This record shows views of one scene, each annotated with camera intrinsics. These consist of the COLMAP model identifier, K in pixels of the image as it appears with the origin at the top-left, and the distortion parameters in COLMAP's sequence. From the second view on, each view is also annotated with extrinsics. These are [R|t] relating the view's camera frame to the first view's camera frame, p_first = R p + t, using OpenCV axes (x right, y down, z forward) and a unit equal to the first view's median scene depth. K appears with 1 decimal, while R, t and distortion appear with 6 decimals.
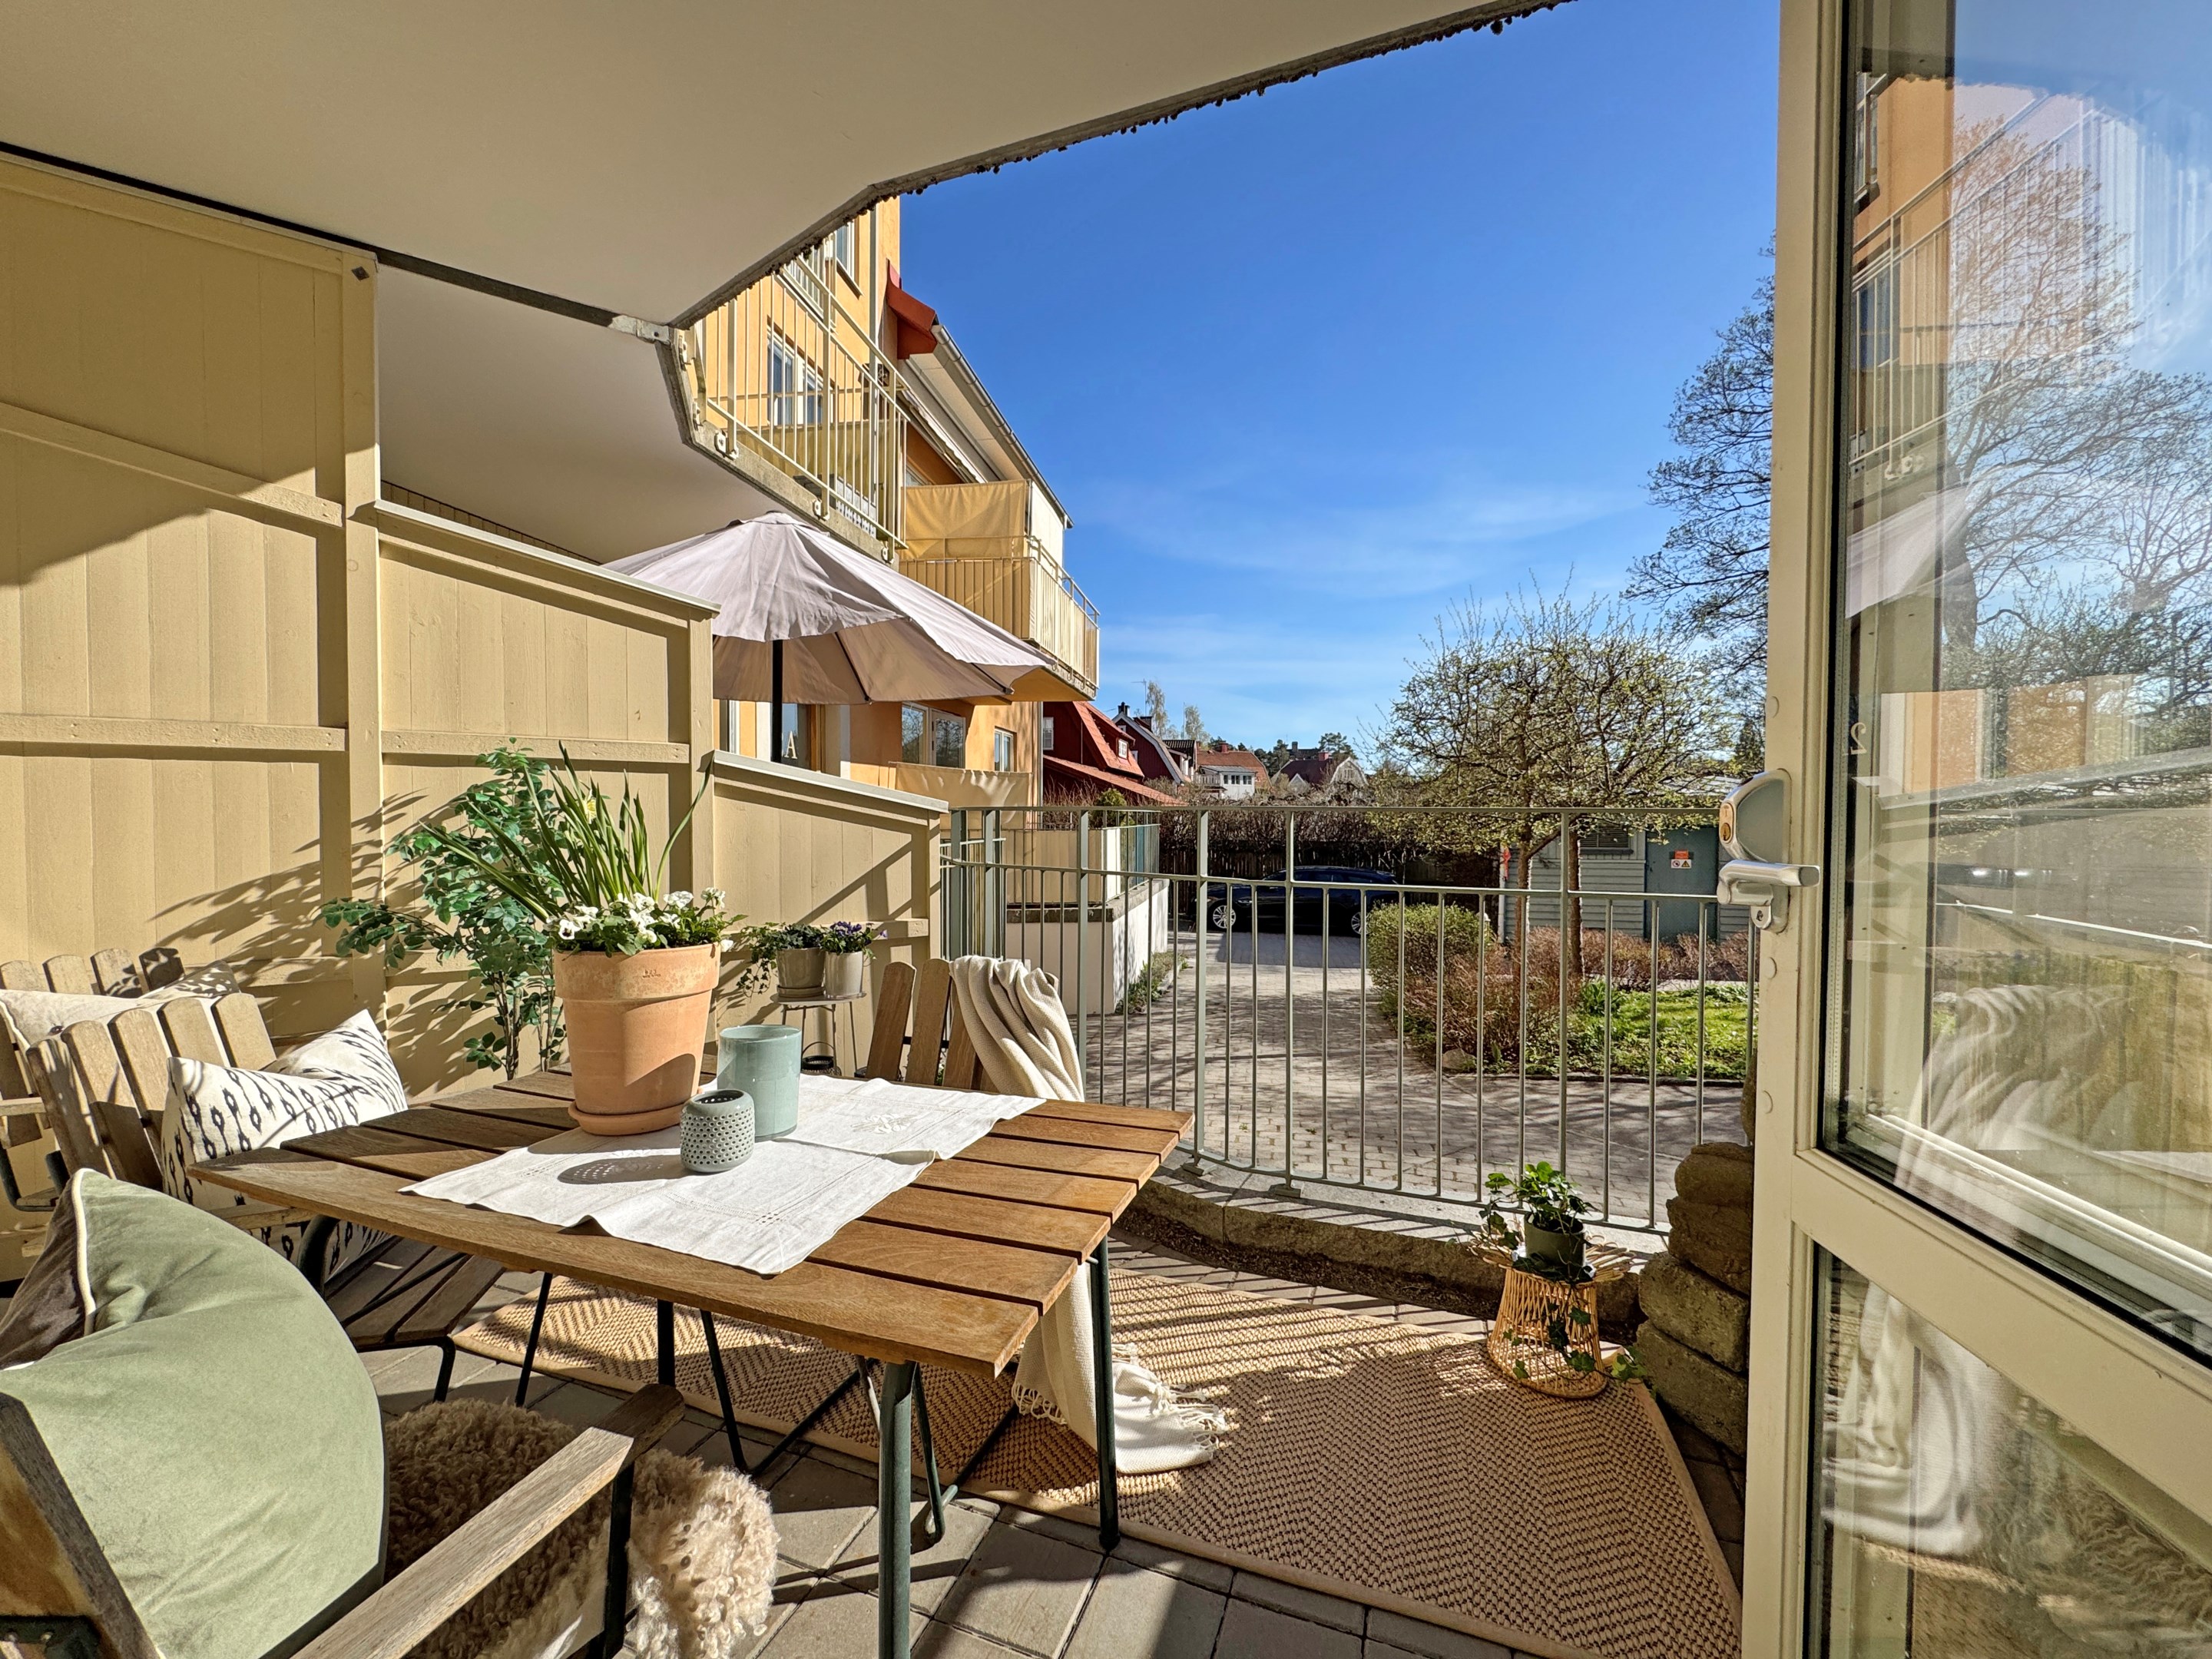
lens RADIAL K [[882.4, 0, 1106.0], [0, 882.4, 829.5], [0, 0, 1]] dist [-0.000340, -0.000239]
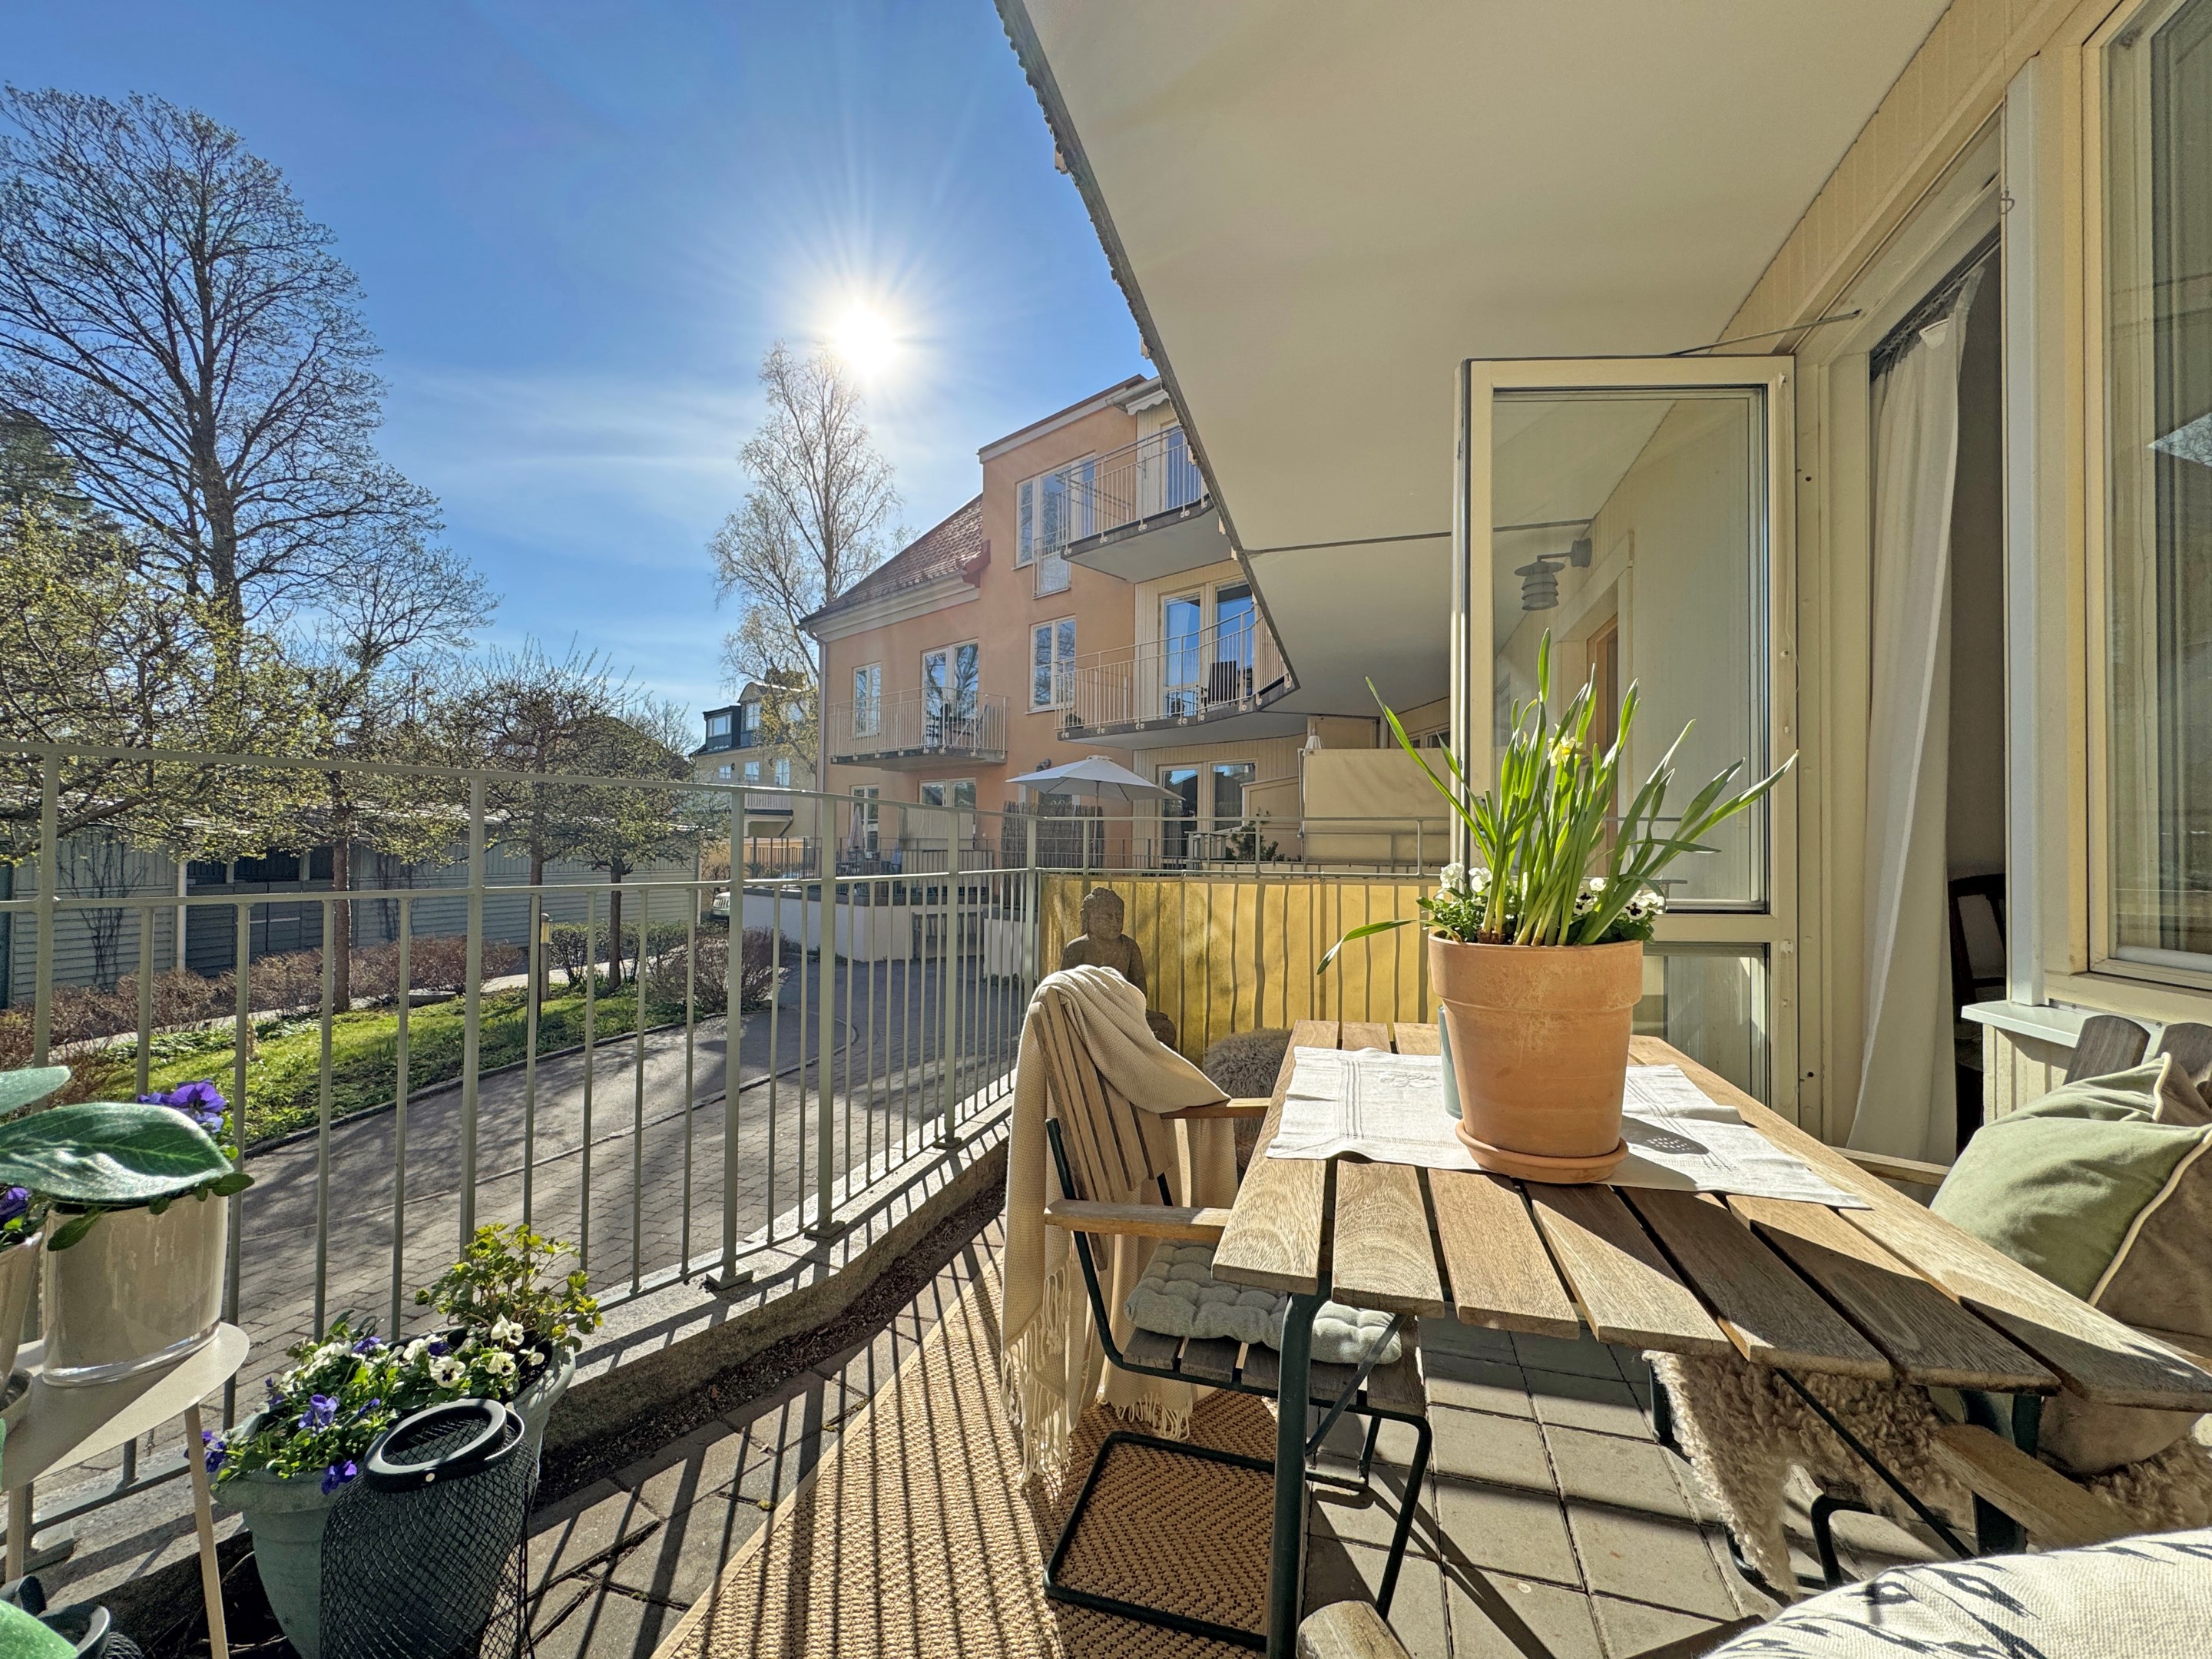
lens RADIAL K [[882.4, 0, 1106.0], [0, 882.4, 829.5], [0, 0, 1]] dist [-0.000340, -0.000239]
pose [[-0.076852, 0.012051, 0.996970, -0.749667], [0.012153, 0.999864, -0.011149, 0.026512], [-0.996968, 0.011259, -0.076988, 0.848111]]
